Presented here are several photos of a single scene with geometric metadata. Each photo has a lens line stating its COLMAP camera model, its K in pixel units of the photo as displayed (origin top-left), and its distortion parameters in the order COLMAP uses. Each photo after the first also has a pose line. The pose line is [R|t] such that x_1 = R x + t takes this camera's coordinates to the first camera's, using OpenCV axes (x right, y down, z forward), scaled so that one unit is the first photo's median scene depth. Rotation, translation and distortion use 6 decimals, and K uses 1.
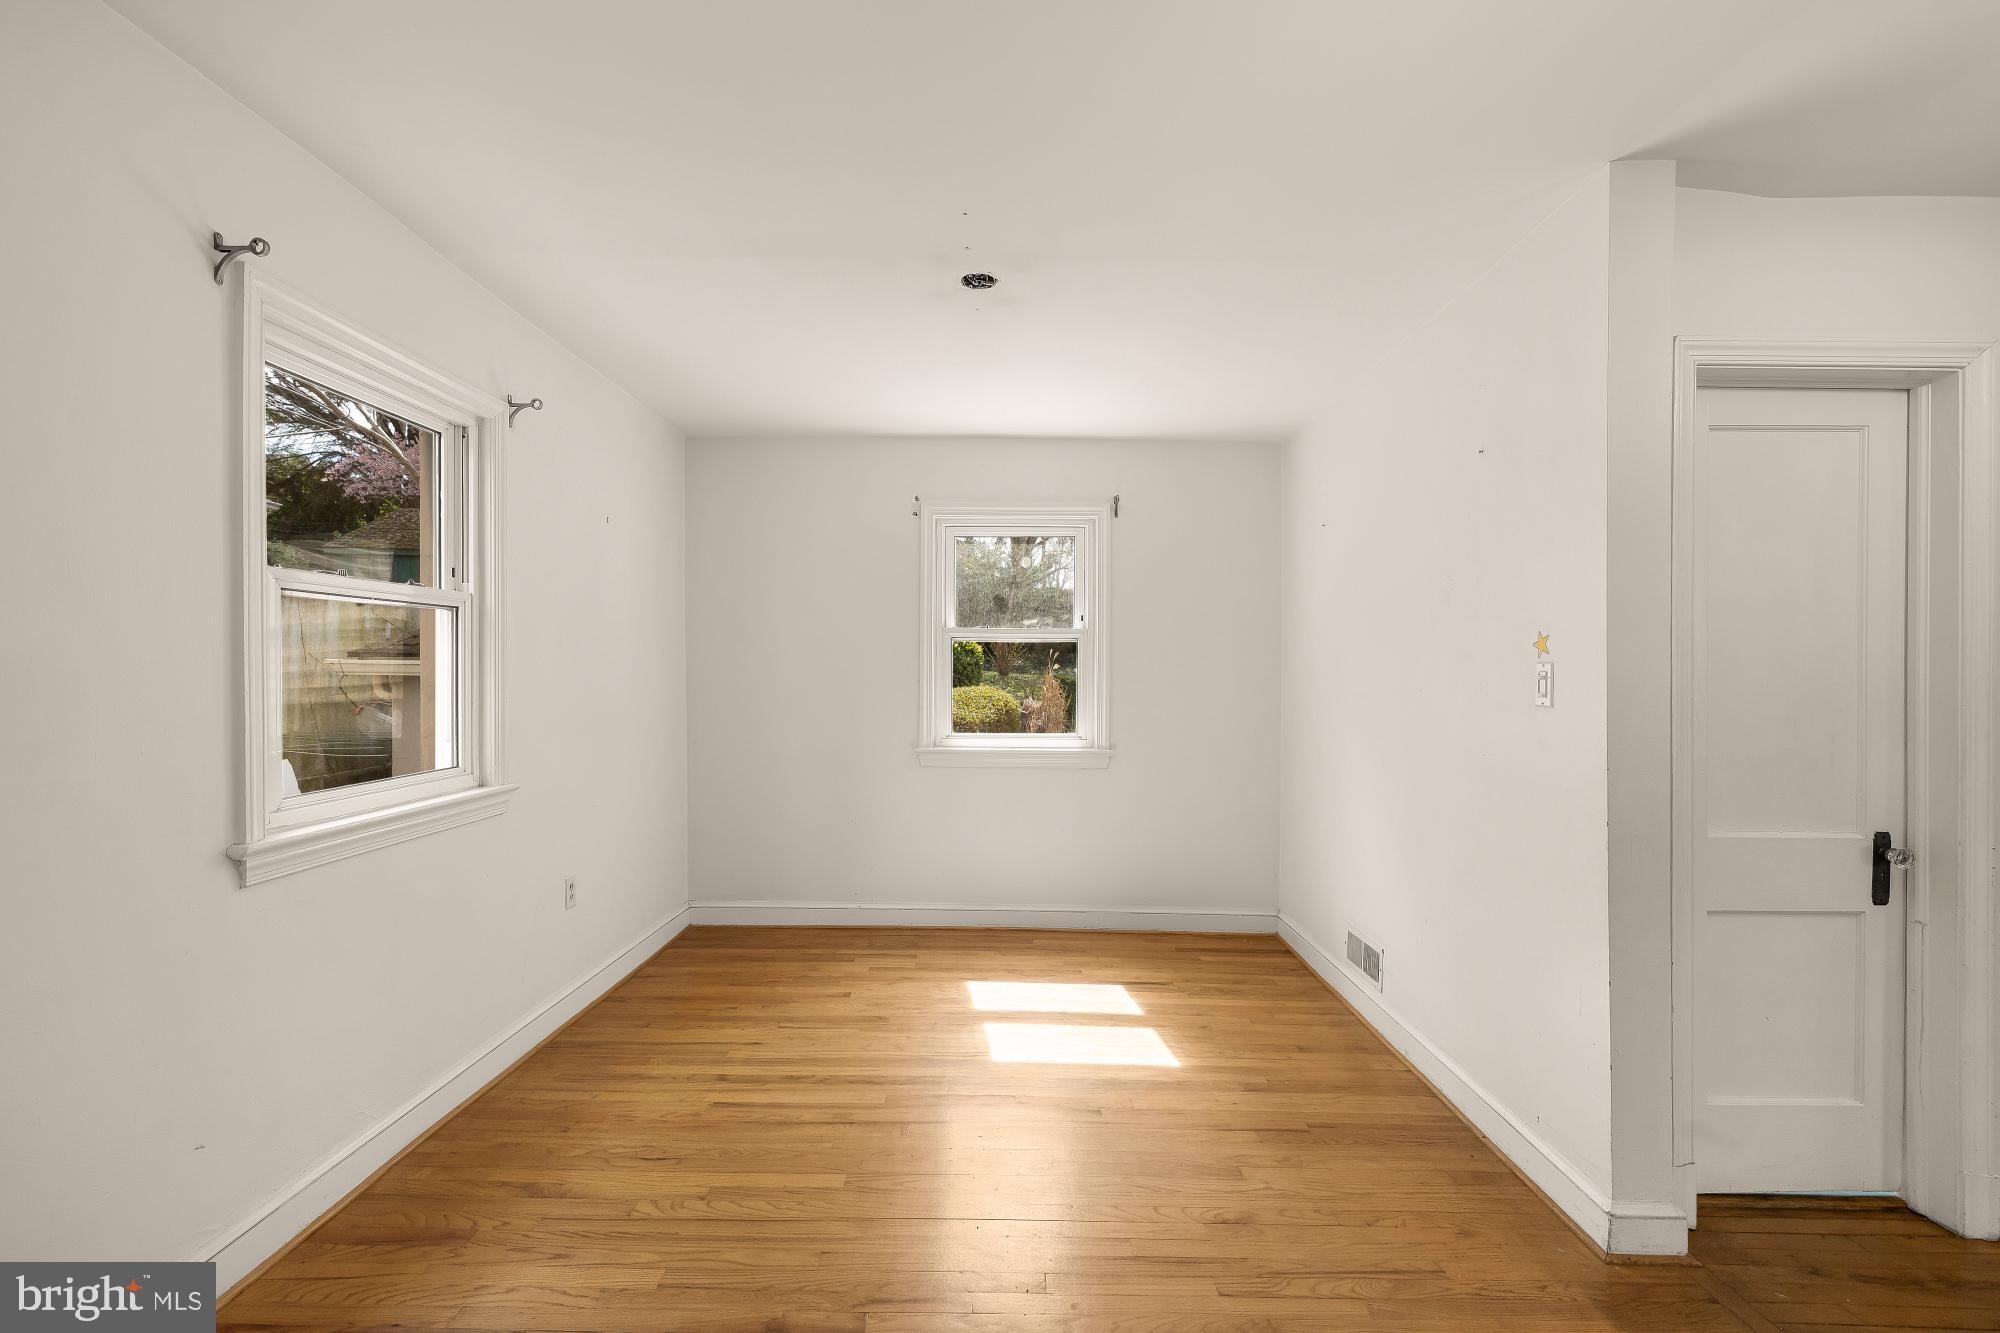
lens RADIAL K [[837.8, 0, 988.5], [0, 837.8, 665.4], [0, 0, 1]] dist [-0.000815, 0.000176]
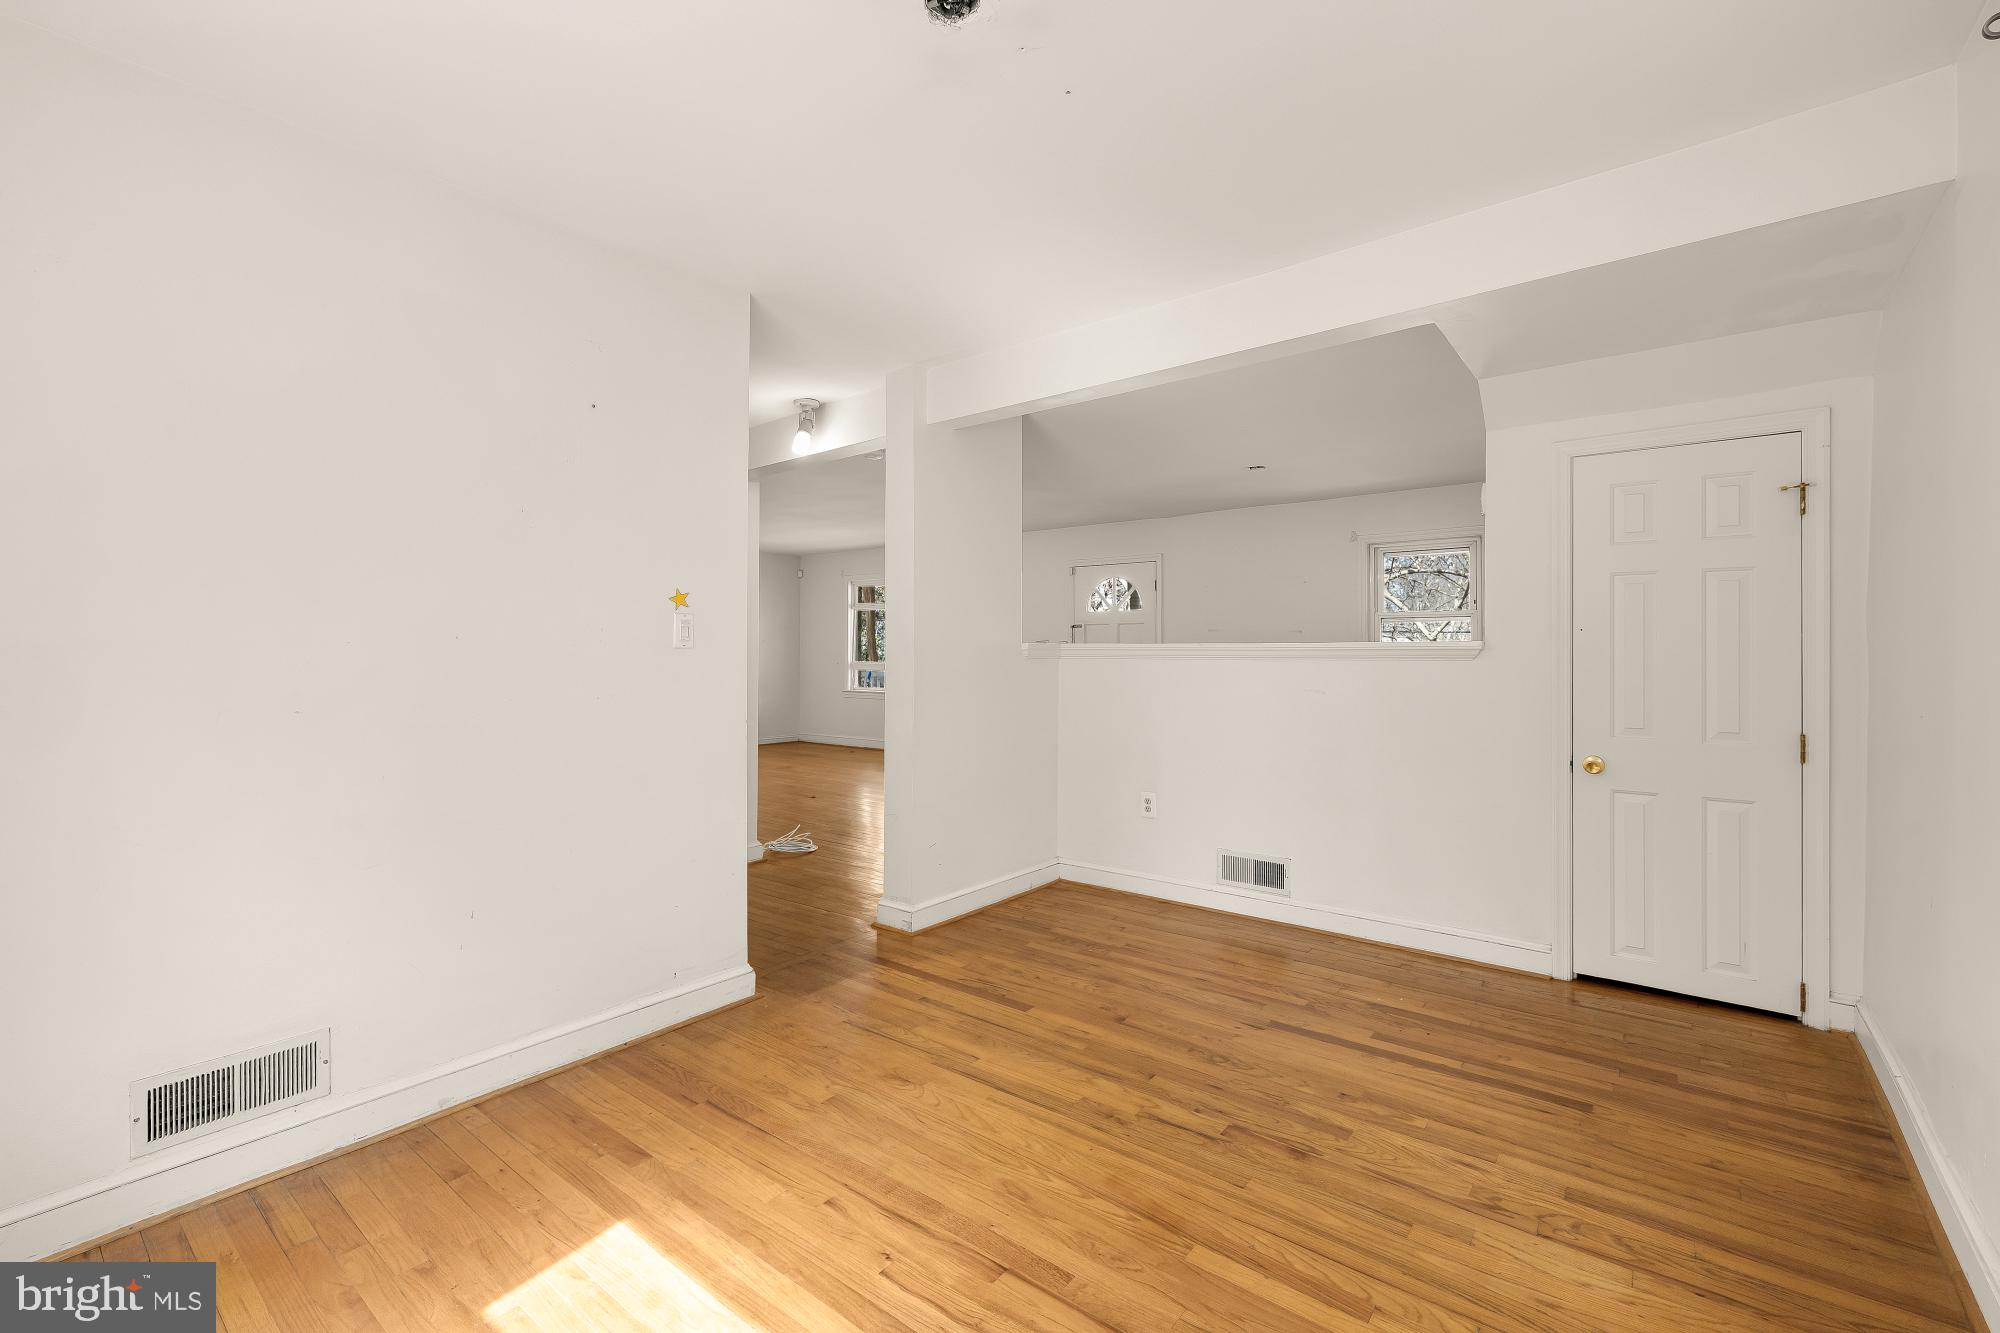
lens RADIAL K [[837.8, 0, 988.5], [0, 837.8, 665.4], [0, 0, 1]] dist [-0.000815, 0.000176]
pose [[-0.780313, -0.017413, 0.625147, -0.507723], [-0.008840, 0.999820, 0.016814, 0.049535], [-0.625327, 0.007594, -0.780326, 1.729279]]
